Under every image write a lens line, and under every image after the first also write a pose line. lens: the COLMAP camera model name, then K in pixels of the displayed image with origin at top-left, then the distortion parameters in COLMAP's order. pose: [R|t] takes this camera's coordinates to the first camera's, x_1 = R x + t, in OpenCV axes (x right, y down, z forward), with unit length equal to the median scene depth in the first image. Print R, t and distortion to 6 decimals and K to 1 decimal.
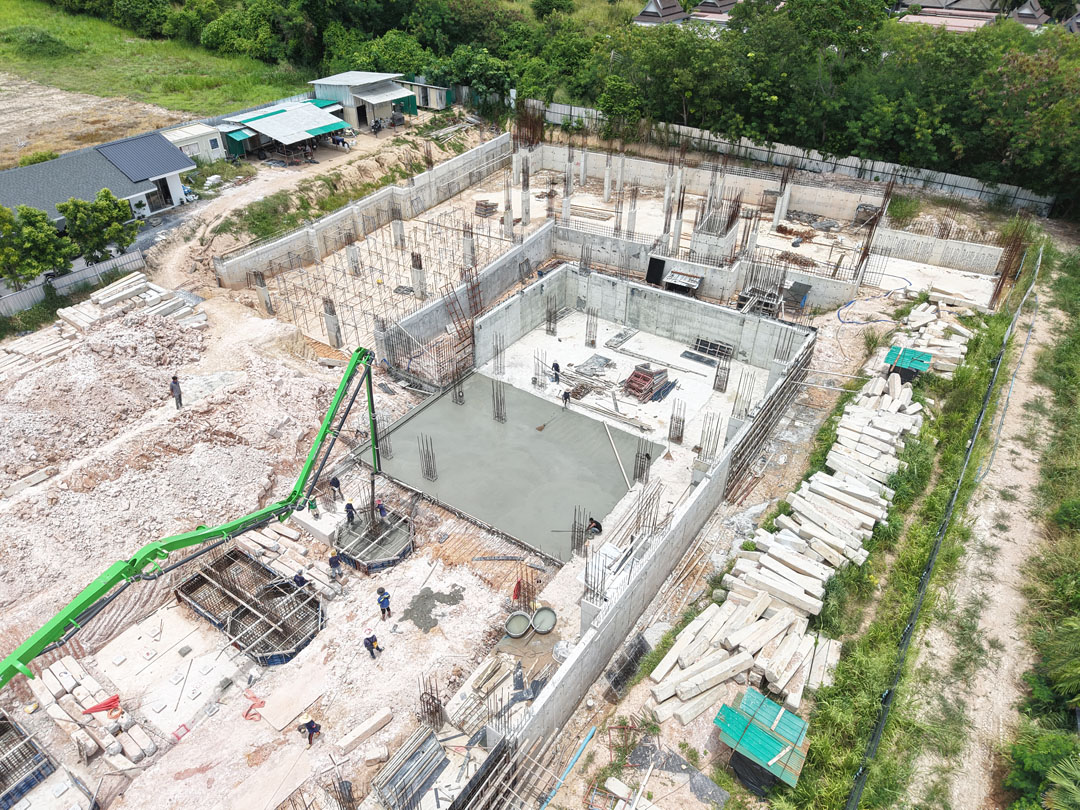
lens RADIAL K [[721.6, 0, 532.8], [0, 721.6, 405.9], [0, 0, 1]] dist [0.007482, -0.005287]
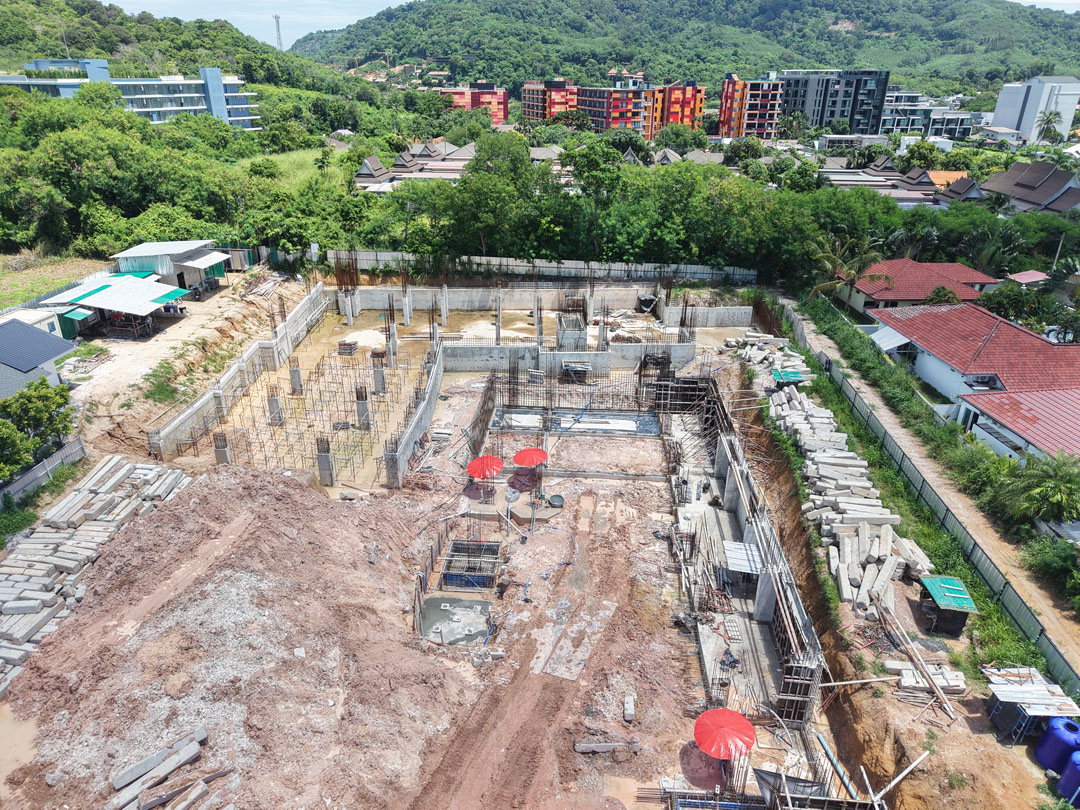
lens RADIAL K [[721.6, 0, 532.8], [0, 721.6, 405.9], [0, 0, 1]] dist [0.007482, -0.005287]
pose [[0.866013, -0.203247, 0.456851, -0.341574], [0.287036, 0.950199, -0.121379, 0.011320], [-0.409429, 0.236248, 0.881223, -0.014416]]
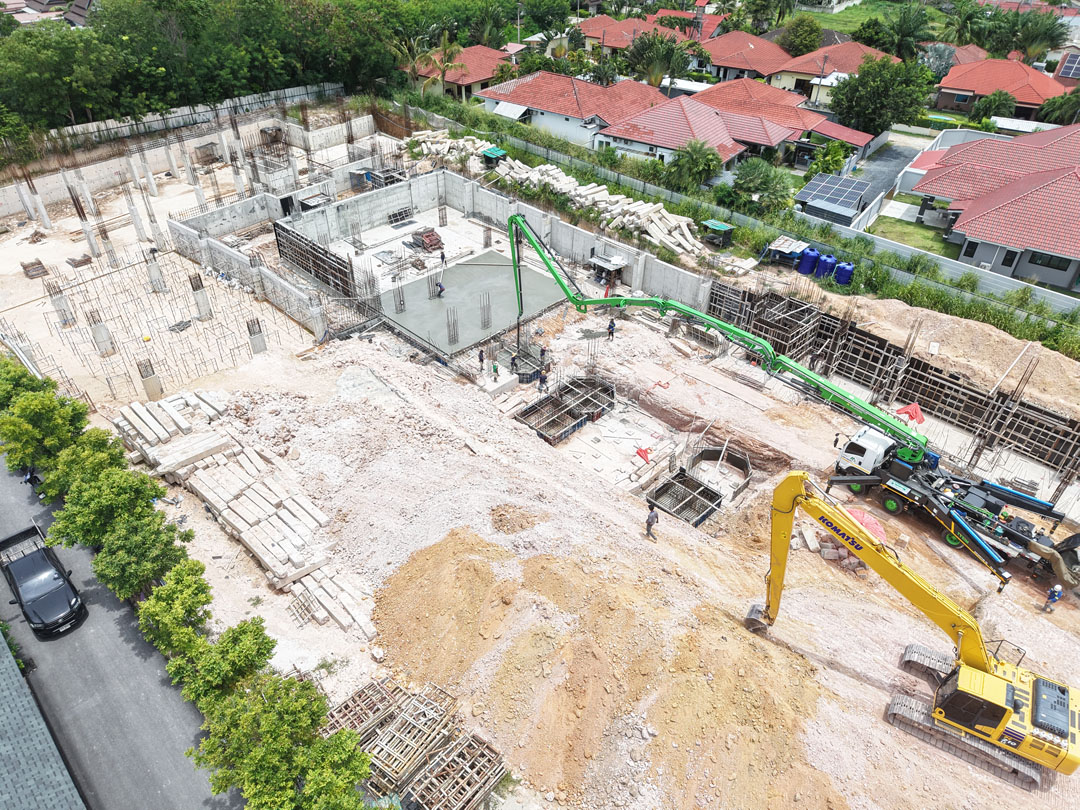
lens RADIAL K [[721.6, 0, 532.8], [0, 721.6, 405.9], [0, 0, 1]] dist [0.007482, -0.005287]
pose [[0.182330, -0.593857, 0.783638, -0.758729], [0.566736, 0.714758, 0.409794, -0.179840], [-0.803471, 0.369398, 0.466882, 0.189822]]
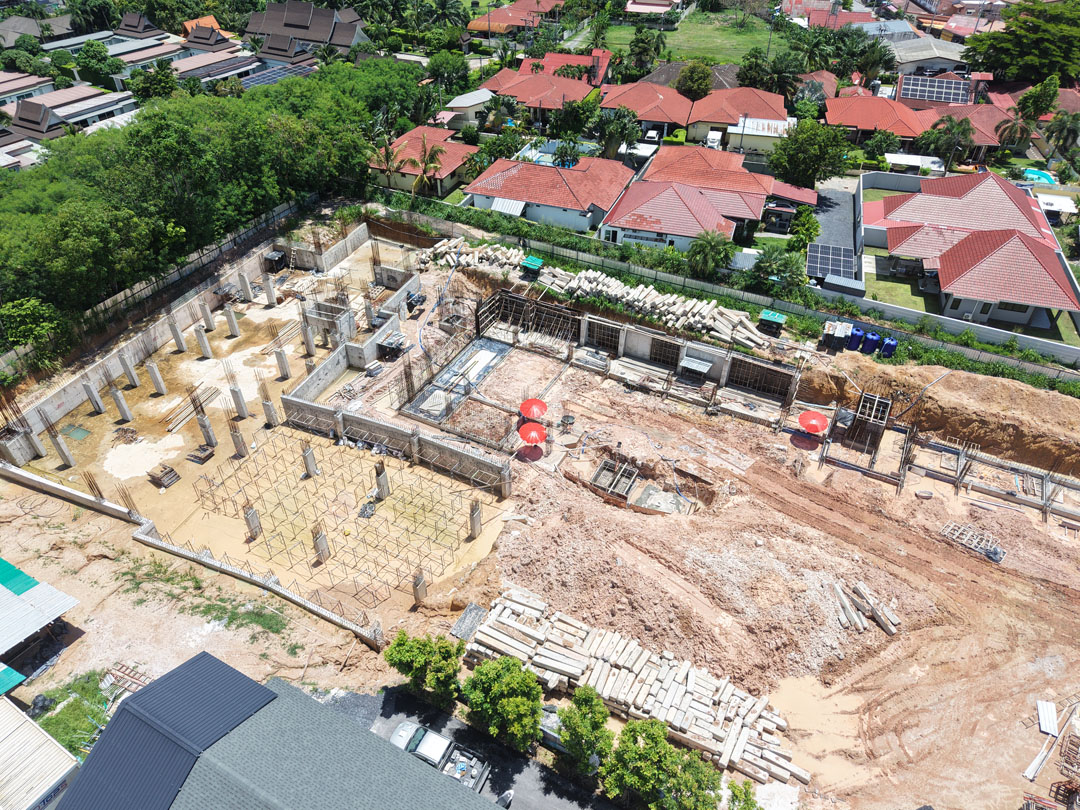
lens RADIAL K [[718.0, 0, 534.8], [0, 718.0, 406.1], [0, 0, 1]] dist [0.041337, -0.072675]
pose [[-0.119158, -0.627351, 0.769566, -0.744978], [0.580823, 0.584583, 0.566486, -0.569219], [-0.805261, 0.514483, 0.294722, 0.375793]]
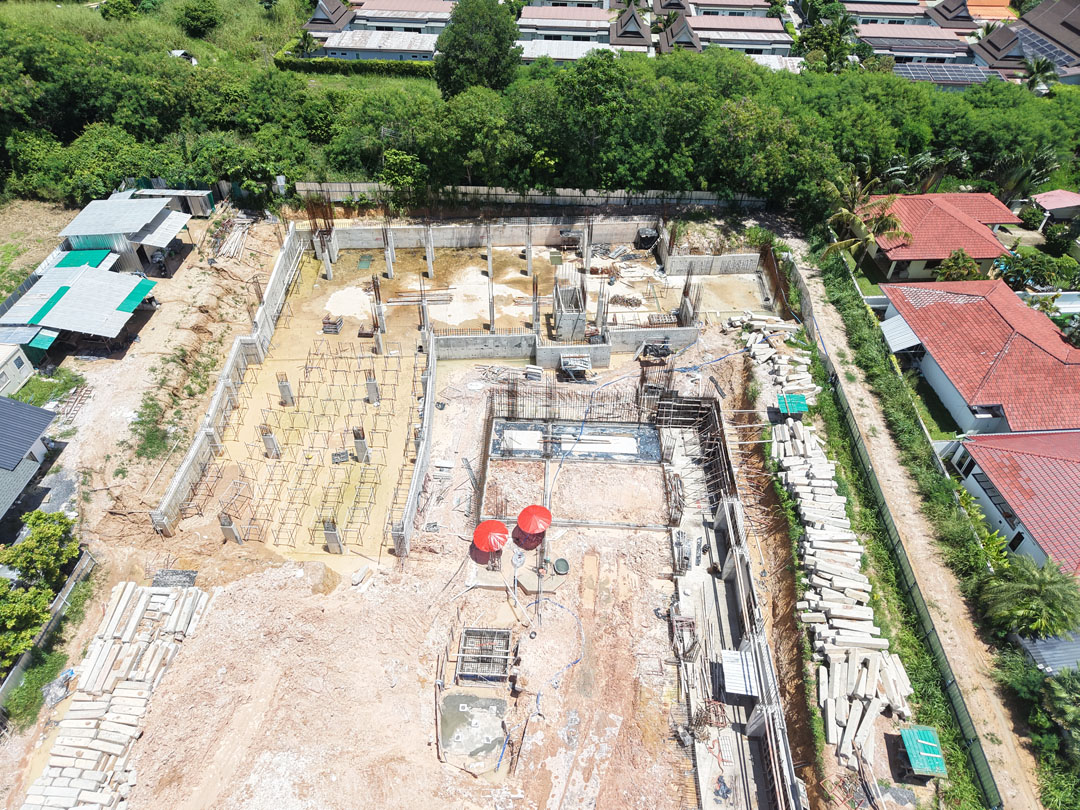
lens RADIAL K [[721.6, 0, 532.8], [0, 721.6, 405.9], [0, 0, 1]] dist [0.007482, -0.005287]
pose [[0.850340, -0.353075, 0.390206, -0.268985], [0.300259, 0.934490, 0.191239, -0.286958], [-0.432165, -0.045455, 0.900648, -0.019347]]
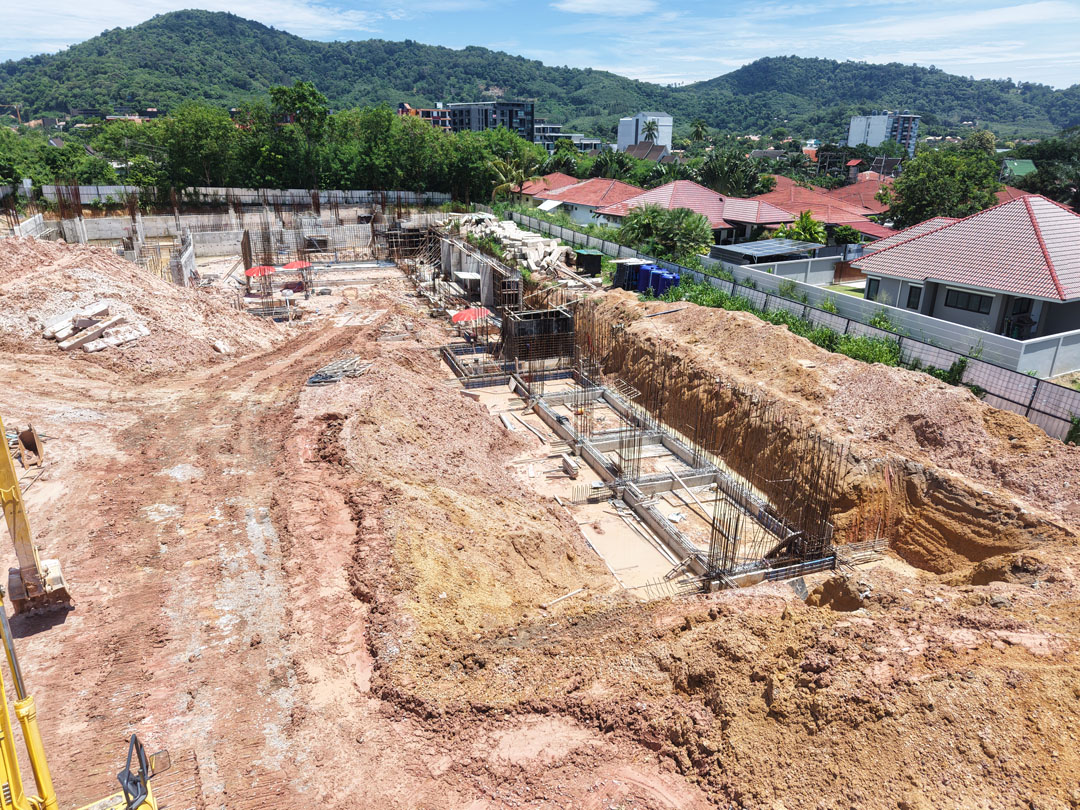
lens RADIAL K [[721.6, 0, 532.8], [0, 721.6, 405.9], [0, 0, 1]] dist [0.007482, -0.005287]
pose [[0.593408, -0.275881, 0.756146, -0.589084], [0.468620, 0.882207, -0.045889, 0.317536], [-0.654417, 0.381576, 0.652792, -0.081669]]
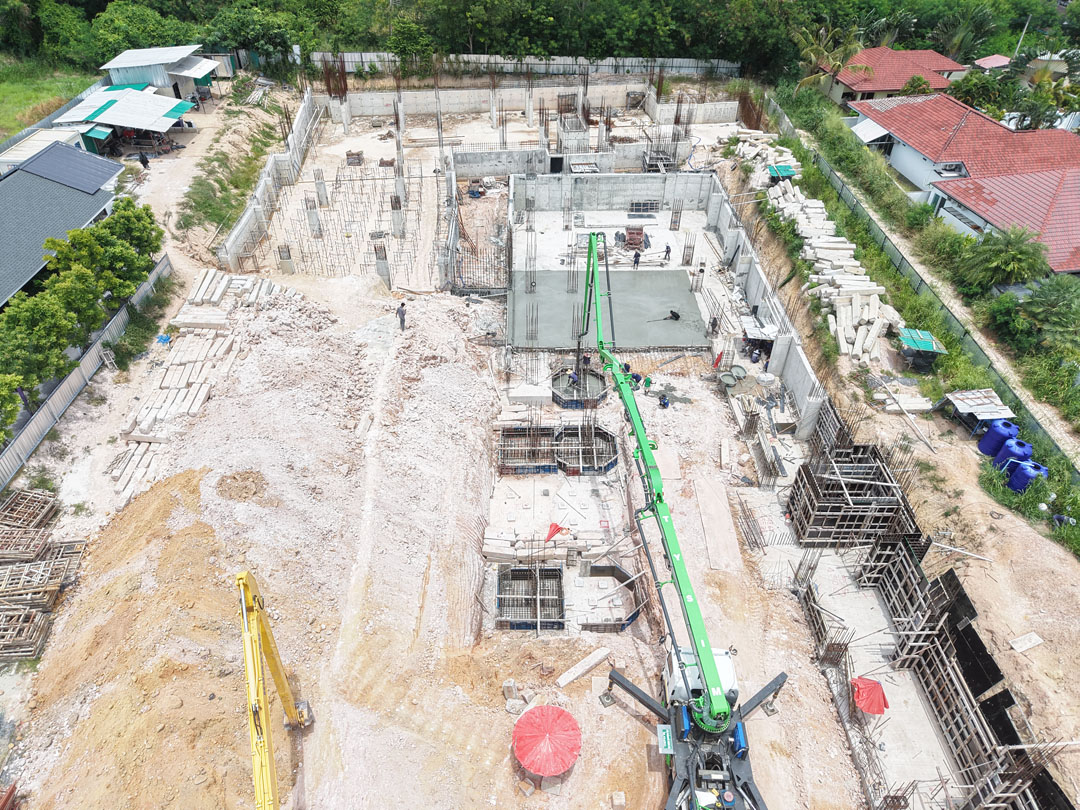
lens RADIAL K [[721.6, 0, 532.8], [0, 721.6, 405.9], [0, 0, 1]] dist [0.007482, -0.005287]
pose [[0.815548, -0.367058, 0.447382, -0.485249], [0.334383, 0.929875, 0.153364, -0.007287], [-0.472302, 0.024522, 0.881095, -0.064890]]
